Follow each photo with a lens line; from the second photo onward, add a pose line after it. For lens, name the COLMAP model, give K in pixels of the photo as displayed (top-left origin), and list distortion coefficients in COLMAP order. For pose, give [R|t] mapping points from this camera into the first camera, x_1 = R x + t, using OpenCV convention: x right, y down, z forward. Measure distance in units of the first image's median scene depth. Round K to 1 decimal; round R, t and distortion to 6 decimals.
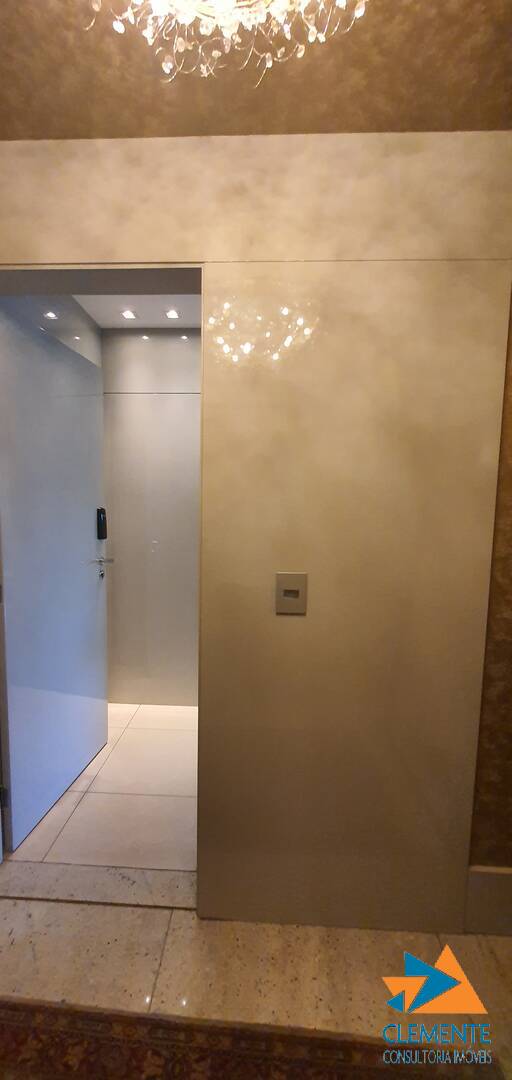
lens RADIAL K [[427.1, 0, 245.6], [0, 427.1, 546.6], [0, 0, 1]] dist [-0.001289, 0.000197]
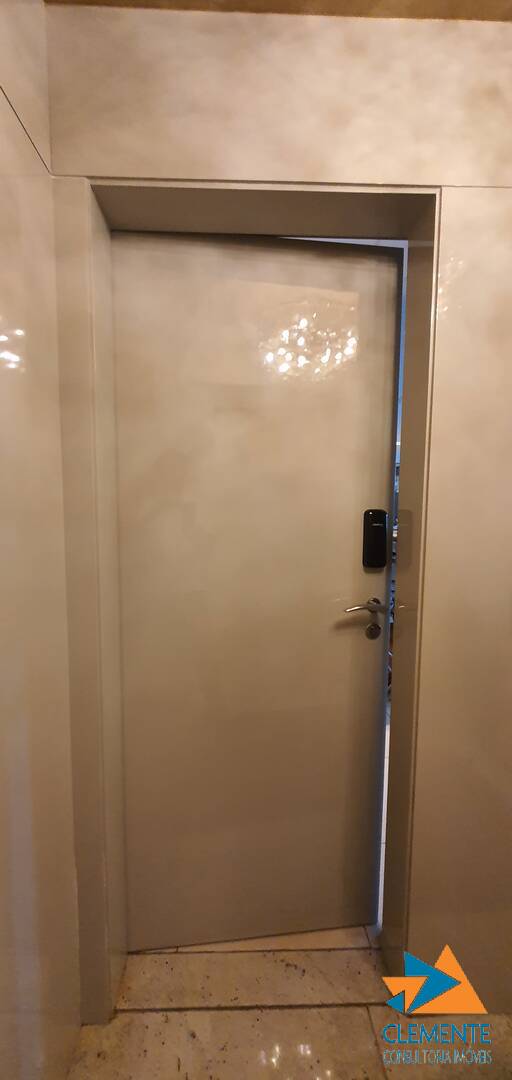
lens RADIAL K [[454.8, 0, 249.2], [0, 454.8, 529.4], [0, 0, 1]] dist [0.000059, -0.000372]
pose [[0.996954, -0.018874, 0.075675, -0.485632], [0.018574, 0.999817, 0.004663, -0.052942], [-0.075749, -0.003243, 0.997122, 0.191547]]
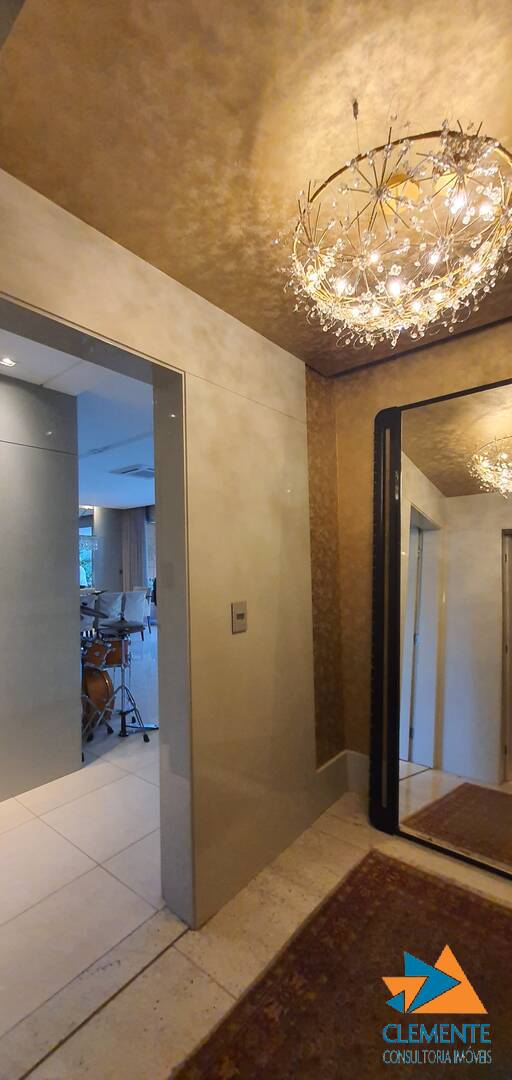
lens RADIAL K [[426.5, 0, 240.0], [0, 426.5, 546.4], [0, 0, 1]] dist [0.000125, -0.001069]
pose [[0.609642, -0.005008, 0.792661, -0.977058], [0.110119, 0.990819, -0.078434, -0.005904], [-0.784991, 0.135104, 0.604596, 0.131647]]
